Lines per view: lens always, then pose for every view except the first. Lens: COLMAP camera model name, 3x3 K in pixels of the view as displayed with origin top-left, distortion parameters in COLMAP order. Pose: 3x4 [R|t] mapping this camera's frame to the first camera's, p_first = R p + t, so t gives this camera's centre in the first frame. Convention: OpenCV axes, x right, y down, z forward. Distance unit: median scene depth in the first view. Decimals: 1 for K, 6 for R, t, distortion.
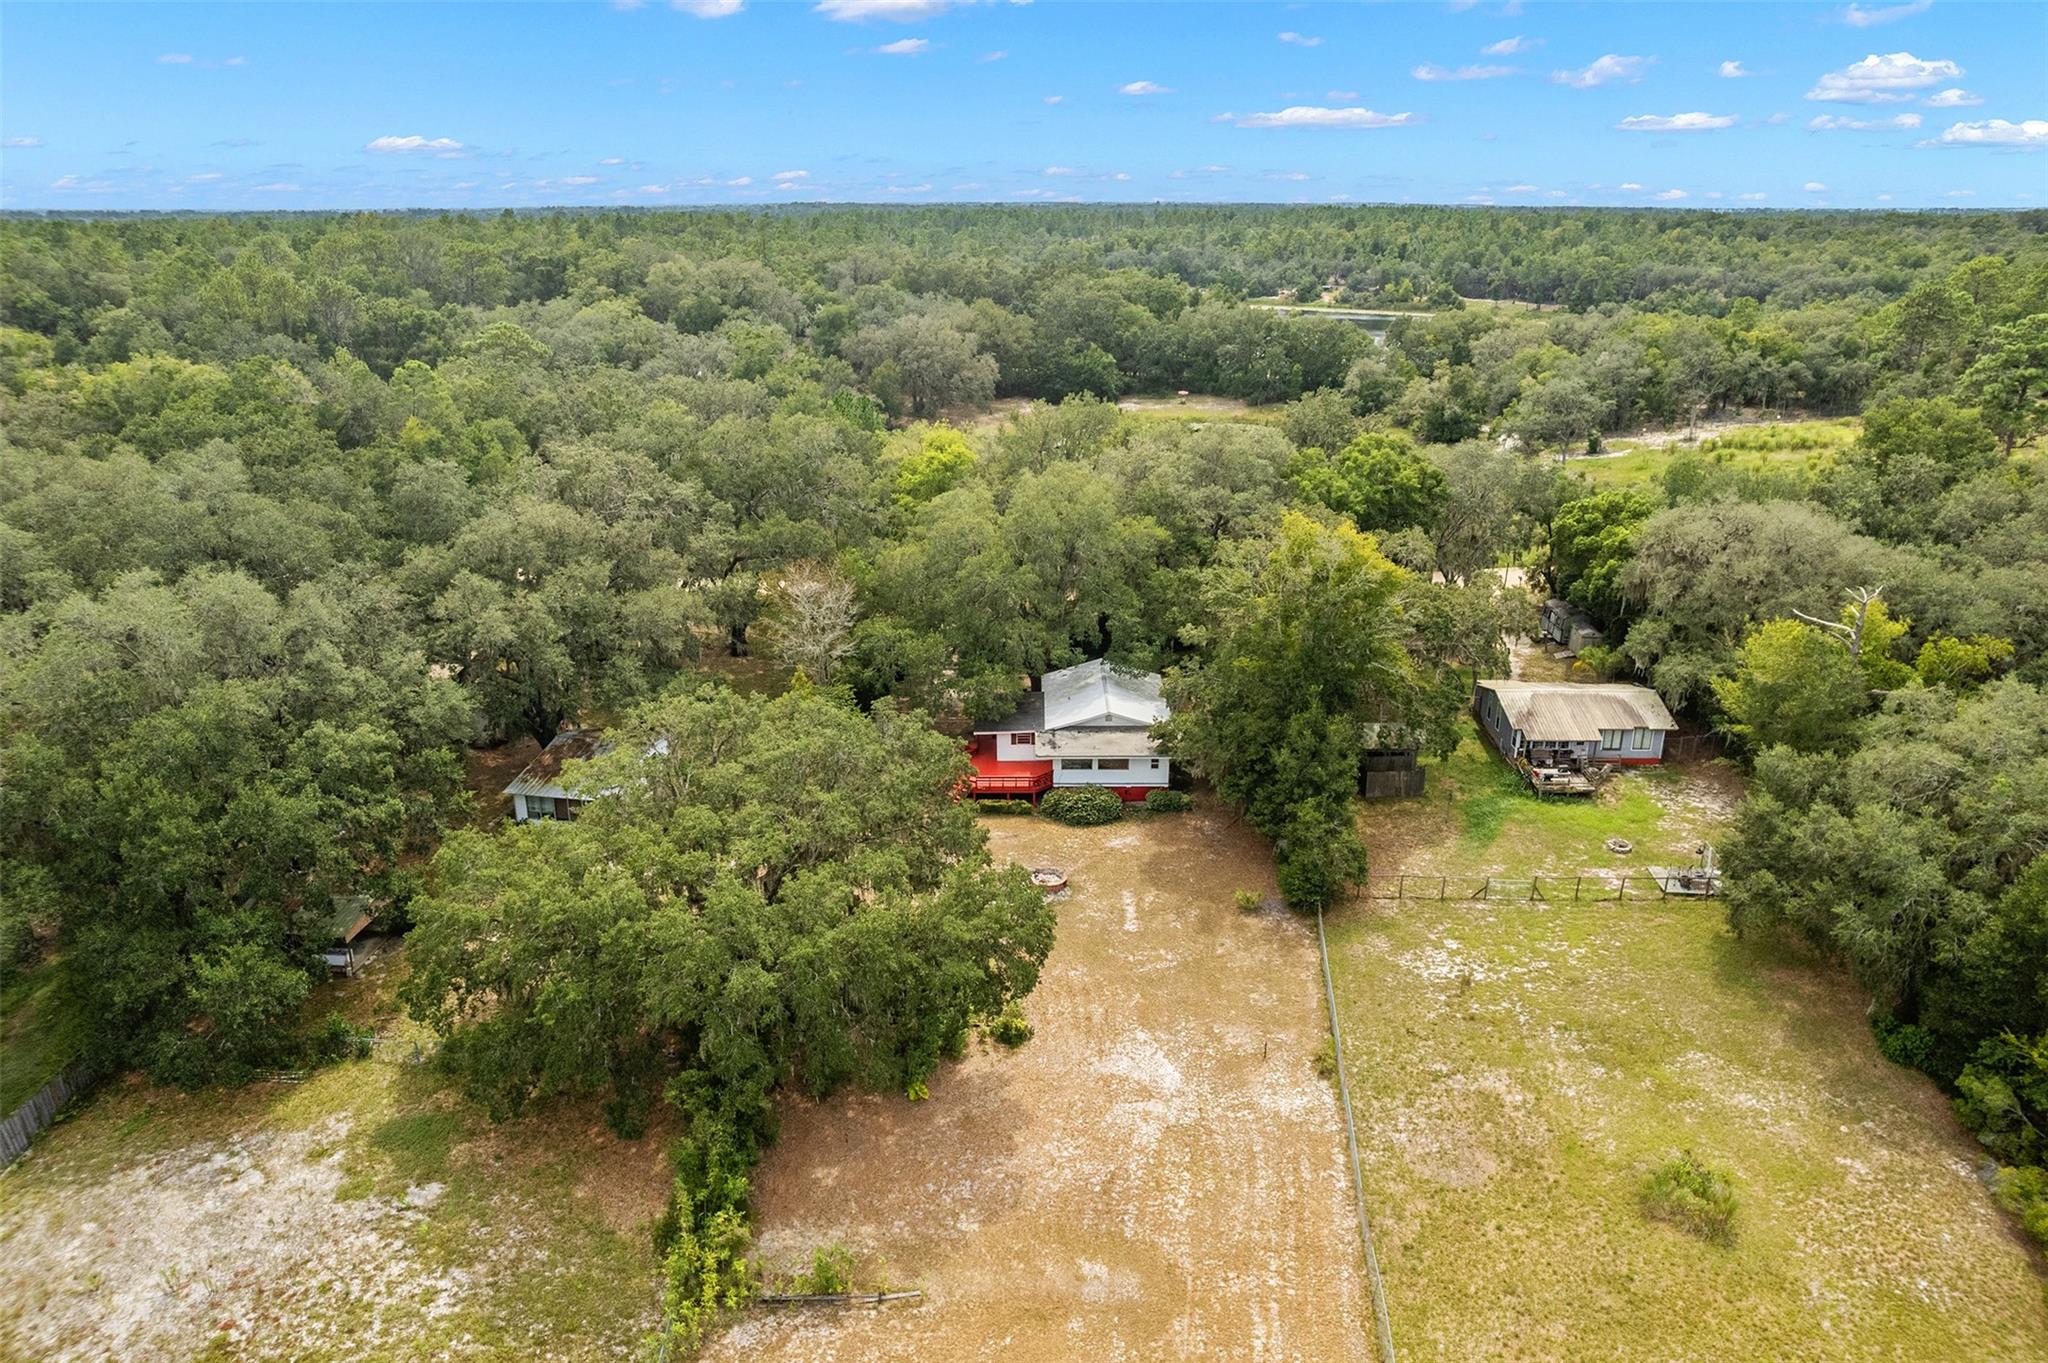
lens RADIAL K [[1371.3, 0, 1024.0], [0, 1371.3, 681.5], [0, 0, 1]] dist [-0.079873, 0.074329]
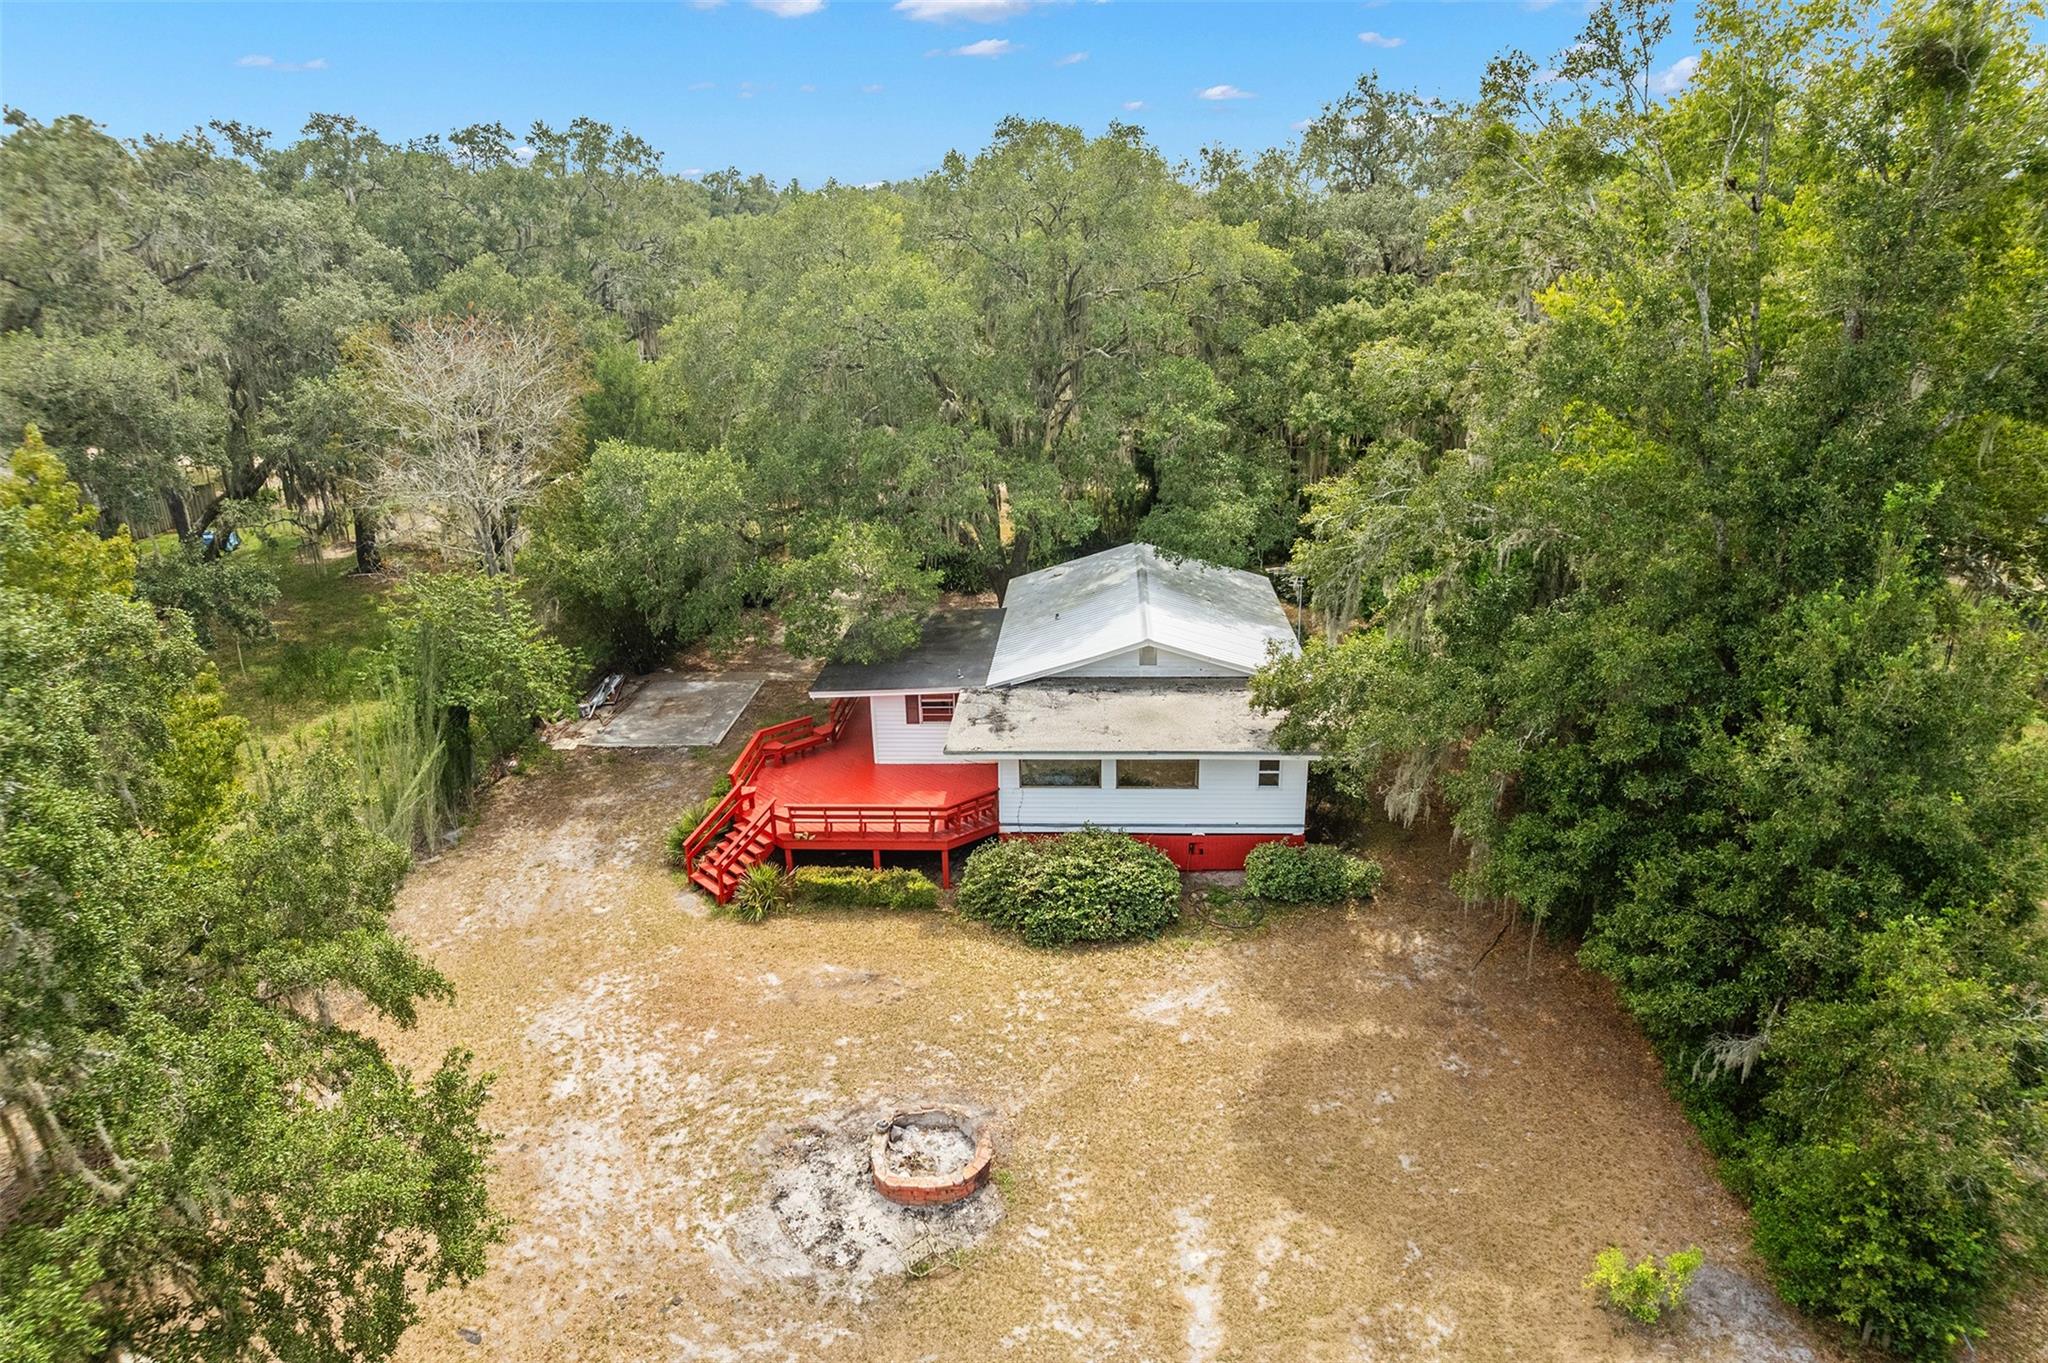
lens RADIAL K [[1315.2, 0, 1024.0], [0, 1315.2, 681.5], [0, 0, 1]] dist [-0.043430, -0.000904]
pose [[0.998364, 0.000380, -0.057175, 0.049461], [-0.000625, 0.999991, -0.004268, 0.036642], [0.057172, 0.004297, 0.998355, 0.640303]]
